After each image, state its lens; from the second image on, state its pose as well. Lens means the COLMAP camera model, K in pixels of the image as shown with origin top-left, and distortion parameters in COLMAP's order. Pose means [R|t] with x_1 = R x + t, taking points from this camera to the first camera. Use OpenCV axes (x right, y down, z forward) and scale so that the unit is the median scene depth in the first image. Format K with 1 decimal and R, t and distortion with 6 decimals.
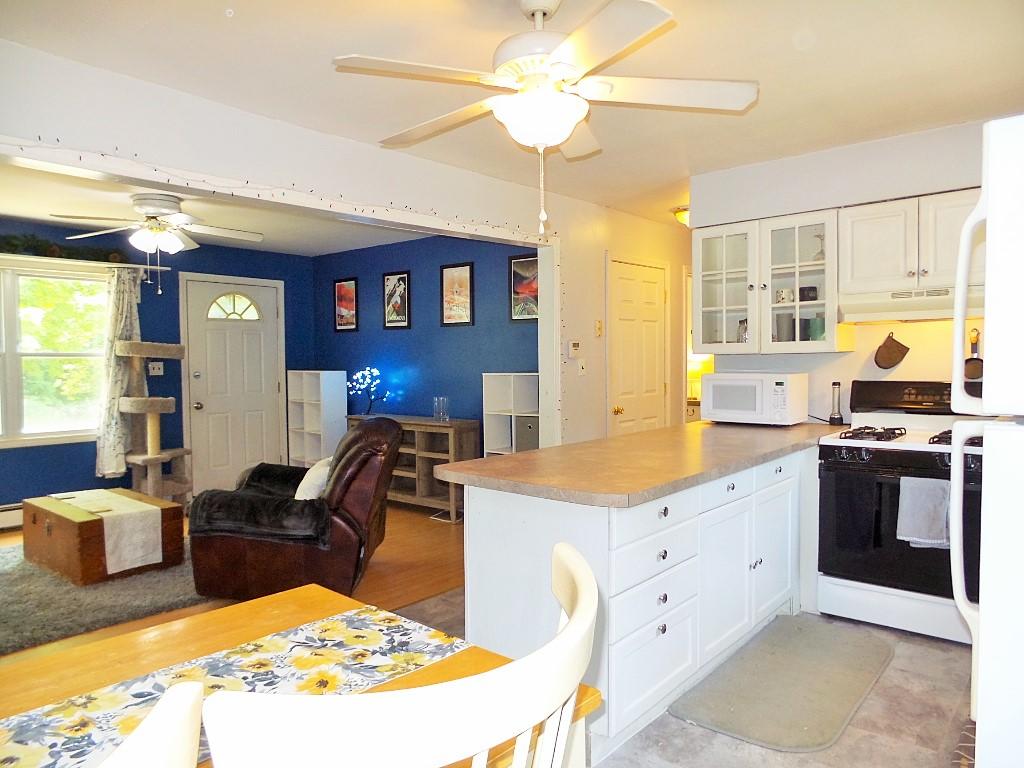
lens RADIAL K [[705.9, 0, 515.0], [0, 705.9, 391.0], [0, 0, 1]] dist [0.002627, 0.004492]
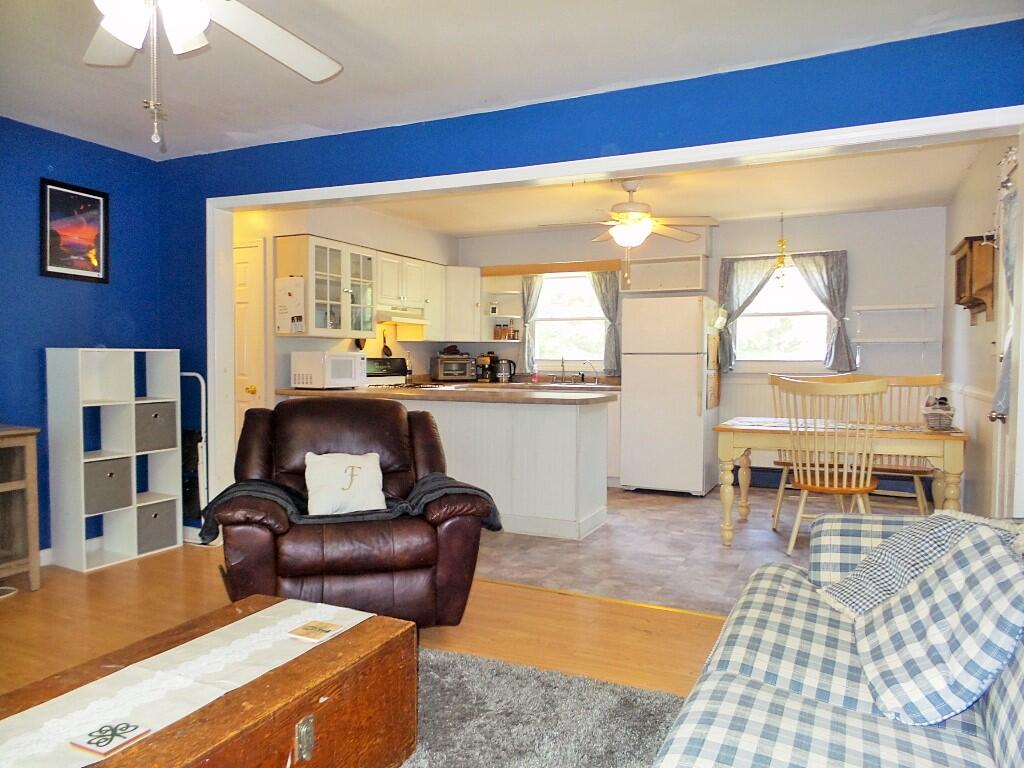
lens RADIAL K [[705.9, 0, 515.0], [0, 705.9, 391.0], [0, 0, 1]] dist [0.002627, 0.004492]
pose [[-0.269801, -0.064800, 0.960733, -0.991325], [0.005870, 0.997604, 0.068935, -0.036007], [-0.962898, 0.024238, -0.268774, 0.913256]]
